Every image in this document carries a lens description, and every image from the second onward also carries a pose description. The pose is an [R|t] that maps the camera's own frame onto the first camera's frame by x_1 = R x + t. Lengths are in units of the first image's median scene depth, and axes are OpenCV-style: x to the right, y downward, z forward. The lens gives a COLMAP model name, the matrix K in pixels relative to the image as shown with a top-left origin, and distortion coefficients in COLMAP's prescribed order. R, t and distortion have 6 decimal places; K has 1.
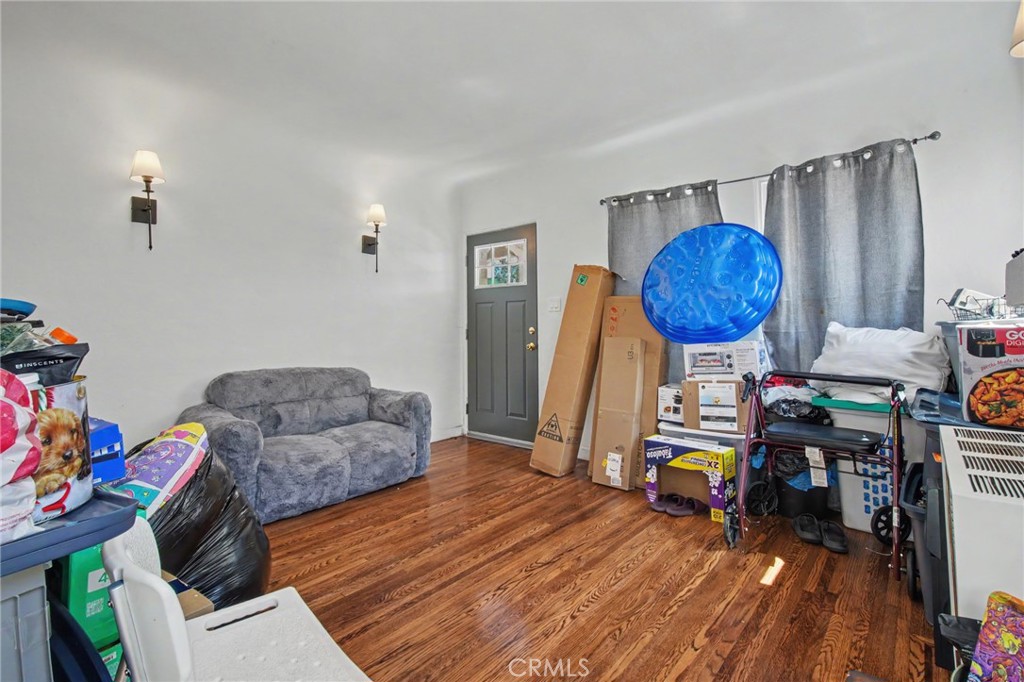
lens RADIAL K [[468.8, 0, 512.0], [0, 468.8, 337.5], [0, 0, 1]] dist [0.000457, 0.000039]
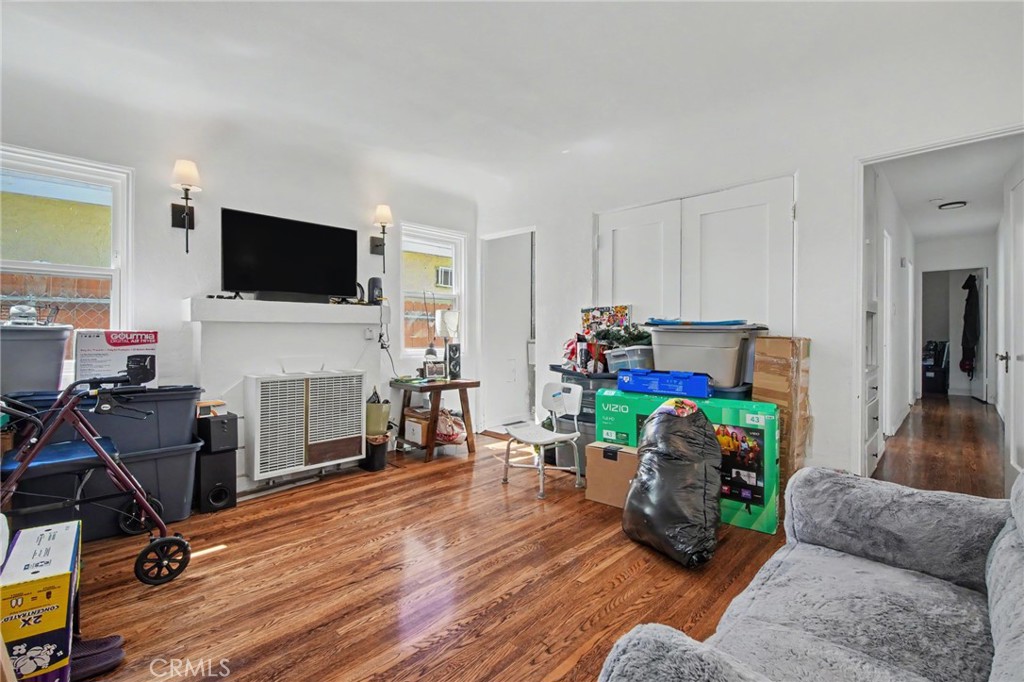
lens RADIAL K [[468.8, 0, 512.0], [0, 468.8, 336.1], [0, 0, 1]] dist [0.000457, 0.000039]
pose [[-0.997799, 0.003010, 0.066240, -0.268522], [0.004489, 0.999744, 0.022180, -0.029332], [-0.066156, 0.022429, -0.997557, 2.128799]]
